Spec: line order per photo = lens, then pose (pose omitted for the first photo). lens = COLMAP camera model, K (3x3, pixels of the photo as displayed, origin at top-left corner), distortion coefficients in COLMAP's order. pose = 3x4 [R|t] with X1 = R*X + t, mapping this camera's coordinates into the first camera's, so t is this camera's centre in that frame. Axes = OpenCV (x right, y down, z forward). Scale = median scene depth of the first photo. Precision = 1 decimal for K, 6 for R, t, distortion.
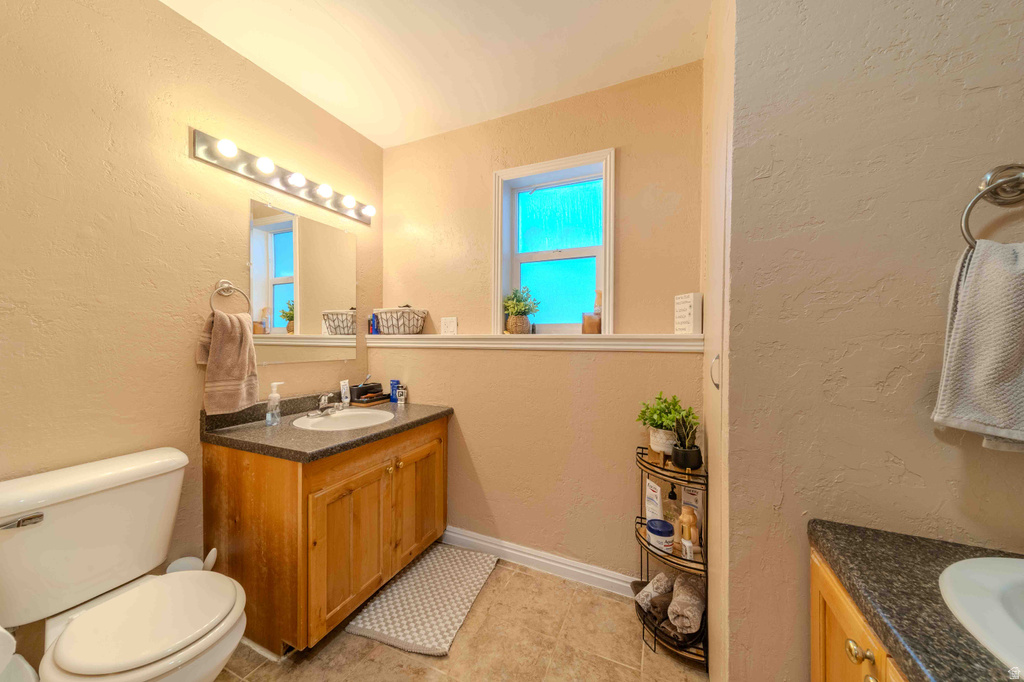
lens RADIAL K [[361.6, 0, 503.2], [0, 361.6, 341.4], [0, 0, 1]] dist [0.009001, -0.000181]
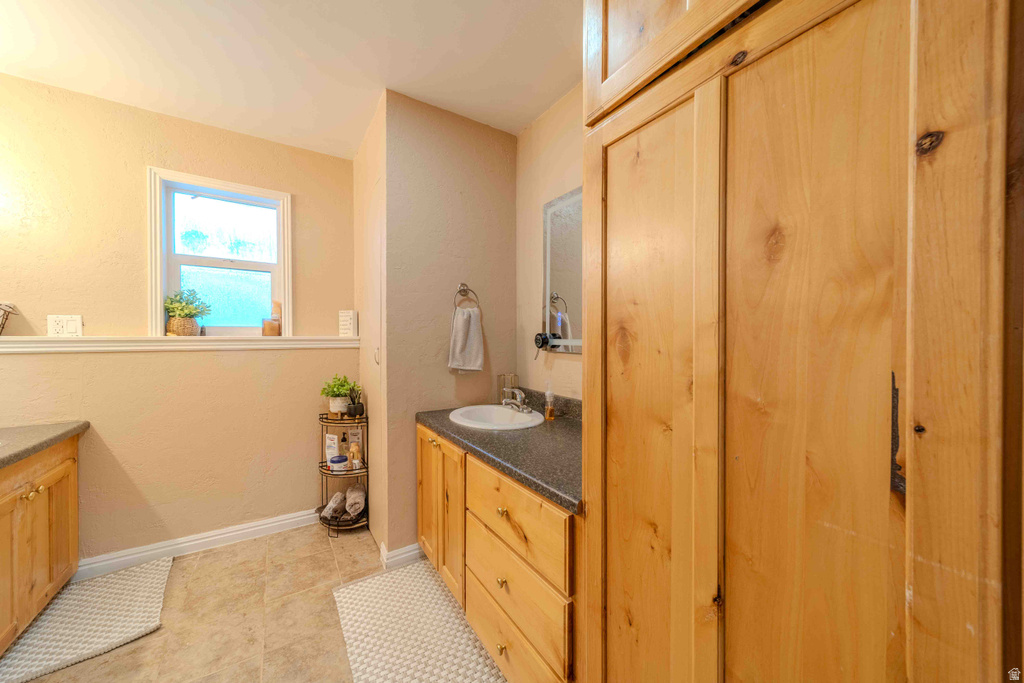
lens RADIAL K [[361.6, 0, 509.4], [0, 361.6, 342.0], [0, 0, 1]] dist [0.009001, -0.000181]
pose [[0.543373, -0.013940, 0.839376, -0.432865], [0.012953, 0.999882, 0.008221, 0.000485], [-0.839391, 0.006406, 0.543490, -0.431718]]
